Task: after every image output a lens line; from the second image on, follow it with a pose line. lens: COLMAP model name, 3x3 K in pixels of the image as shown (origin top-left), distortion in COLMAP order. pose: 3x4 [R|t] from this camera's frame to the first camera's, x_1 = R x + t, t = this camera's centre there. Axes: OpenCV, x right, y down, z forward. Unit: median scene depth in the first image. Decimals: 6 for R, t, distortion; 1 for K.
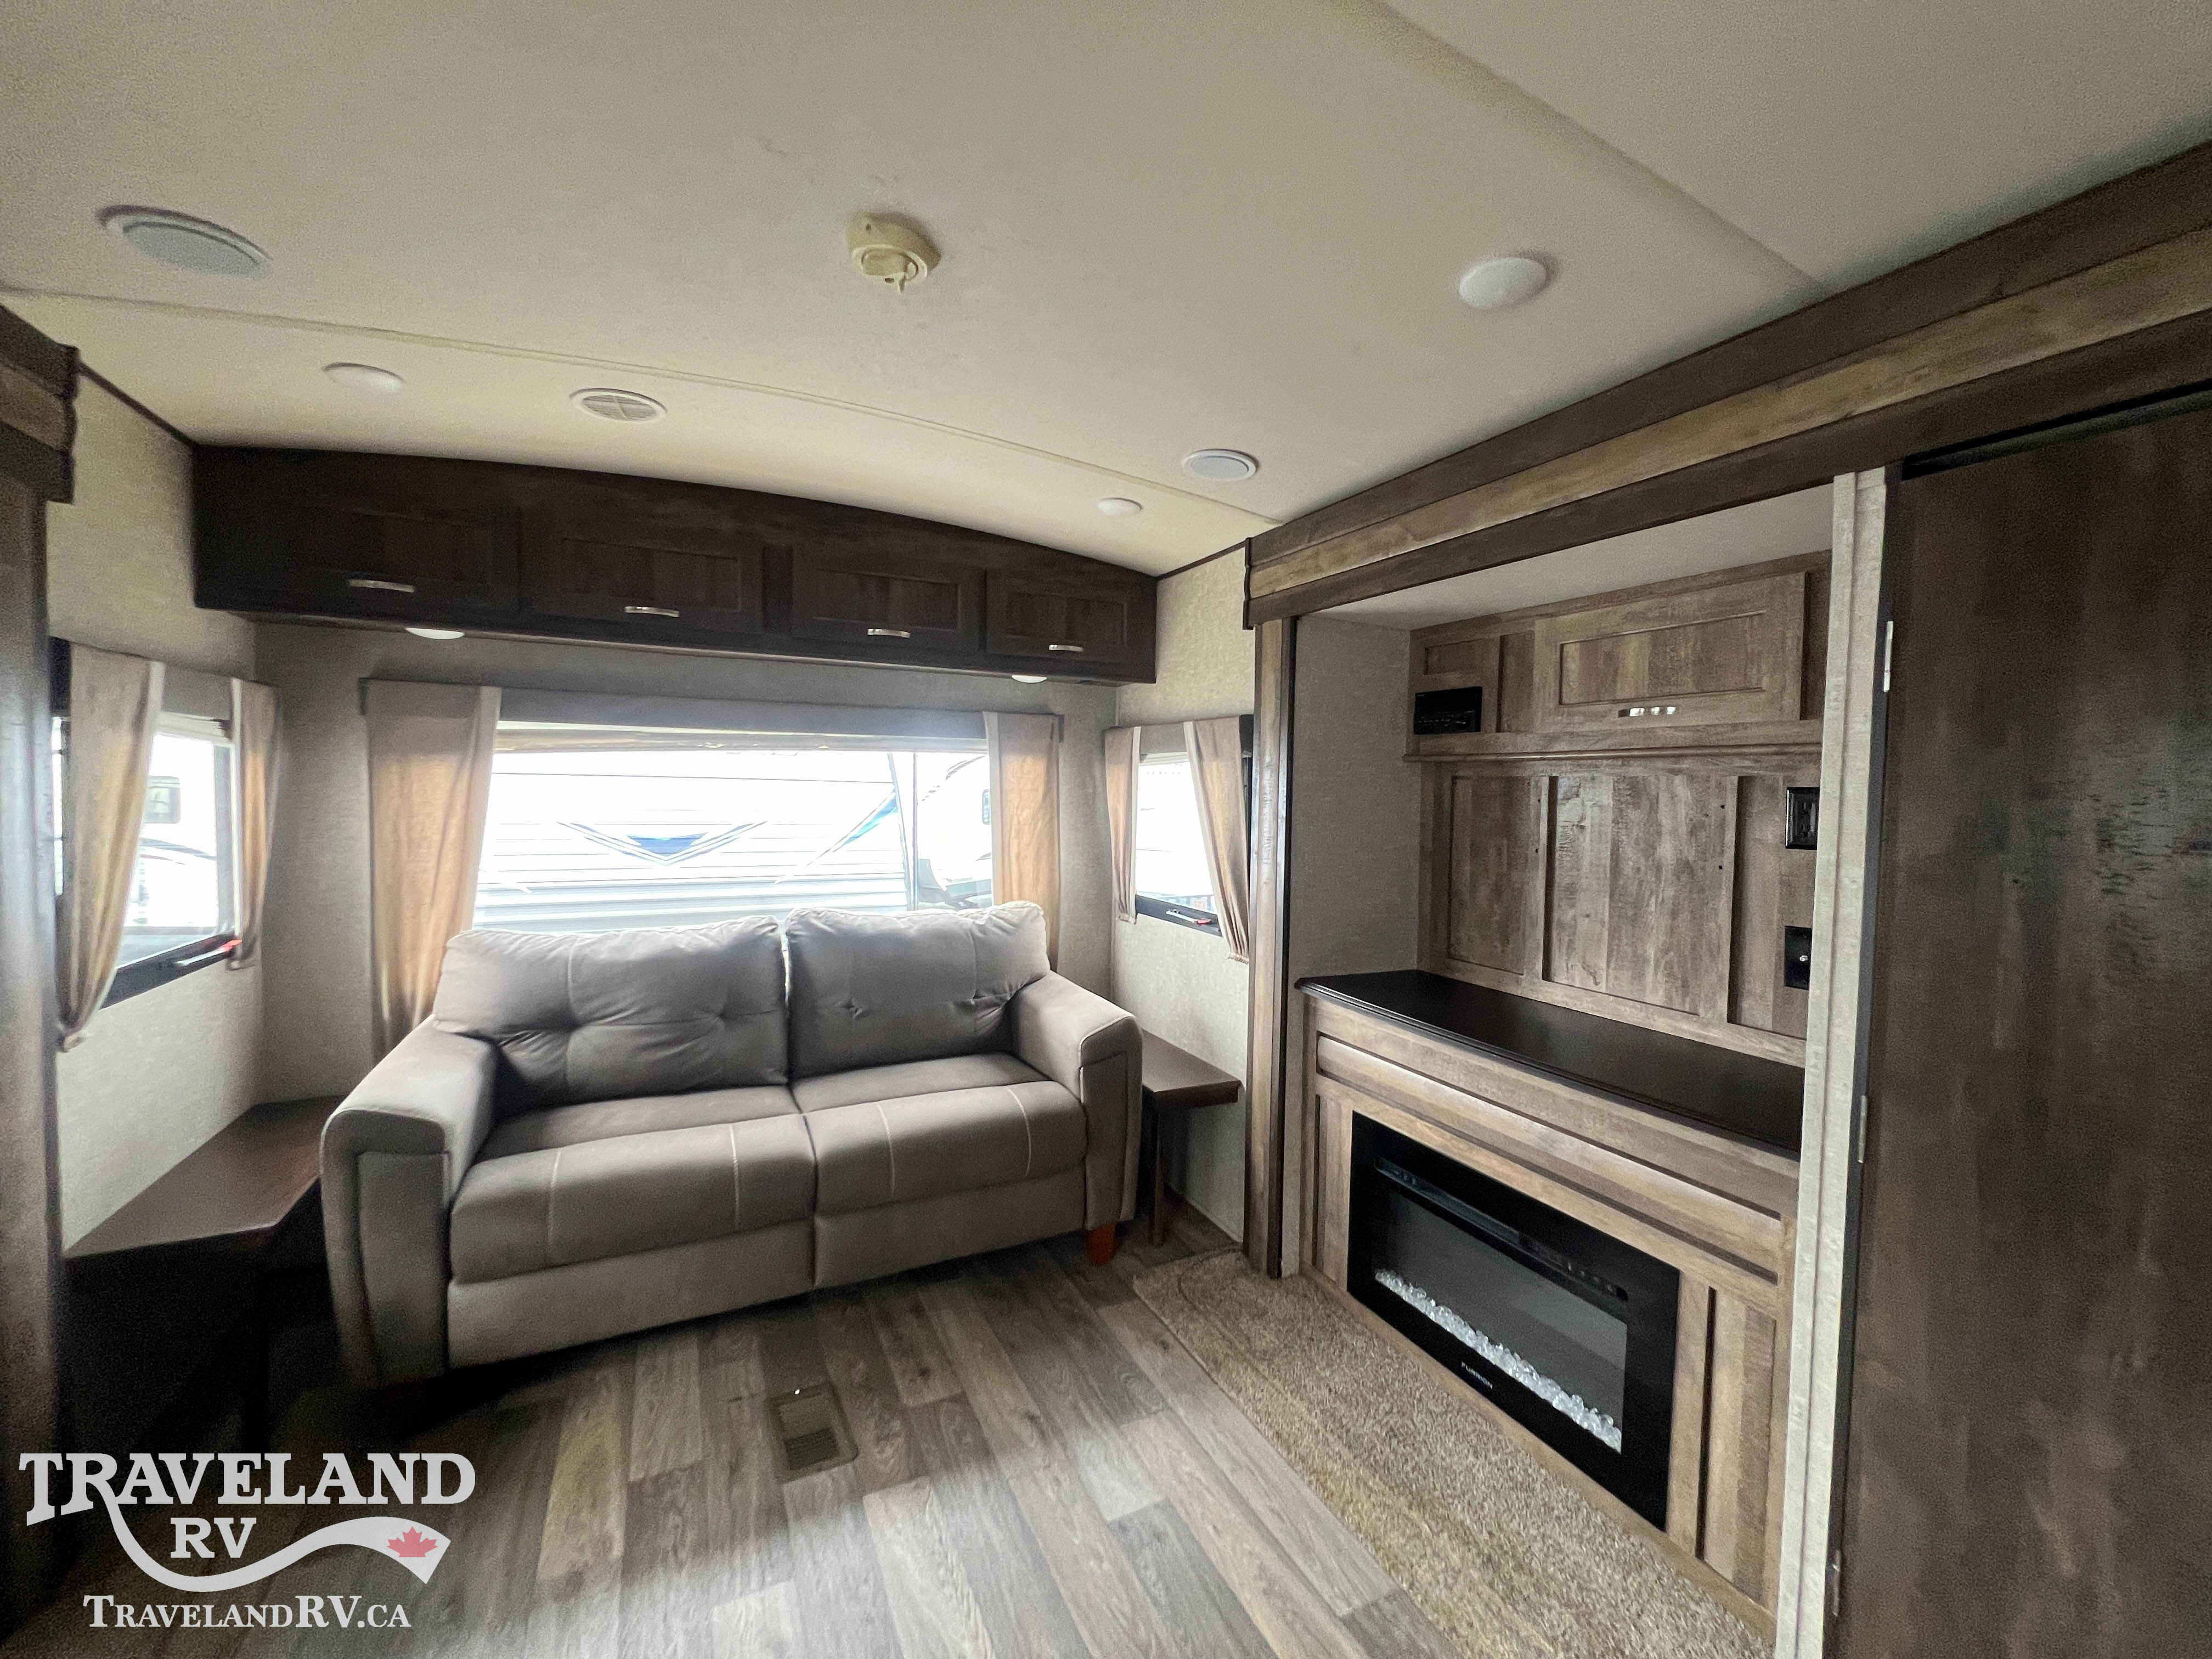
lens RADIAL K [[888.9, 0, 1099.9], [0, 888.9, 825.3], [0, 0, 1]] dist [-0.000647, -0.000092]
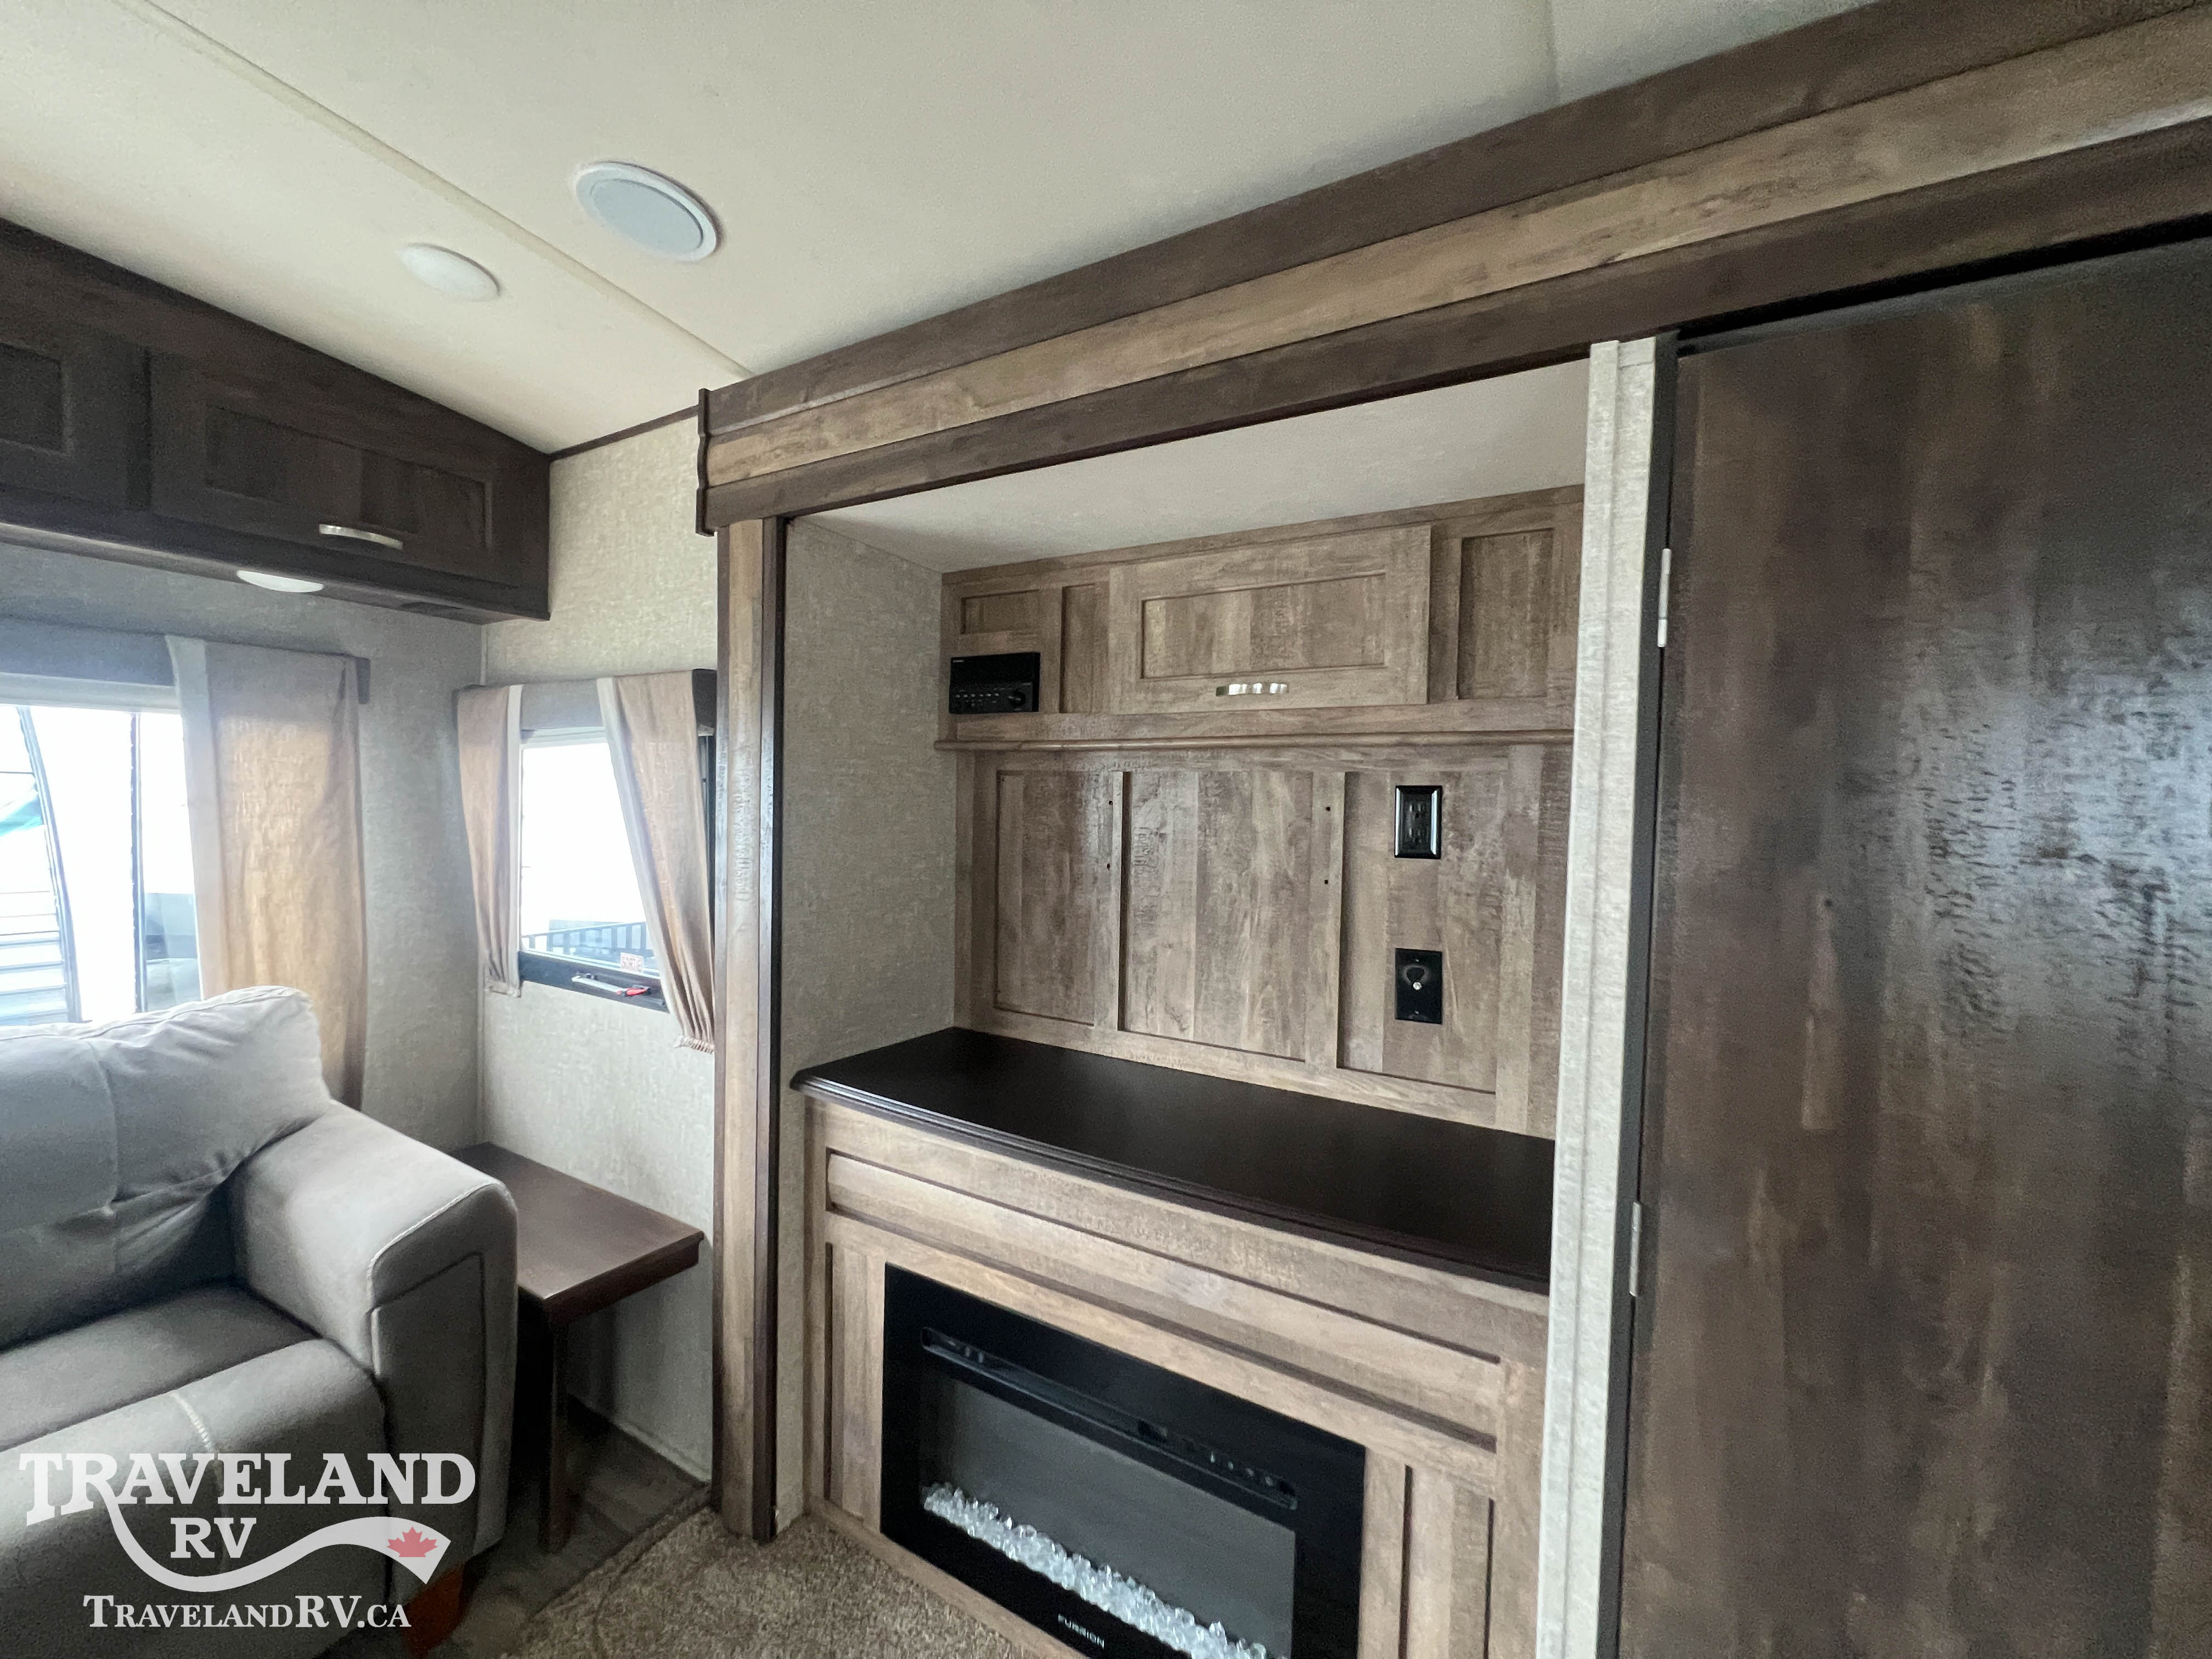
lens RADIAL K [[885.3, 0, 1104.2], [0, 885.3, 826.2], [0, 0, 1]] dist [-0.001484, 0.000182]
pose [[0.831419, -0.011854, 0.555520, 0.054173], [0.015677, 0.999875, -0.002126, -0.004869], [-0.555425, 0.010477, 0.831500, 0.345362]]
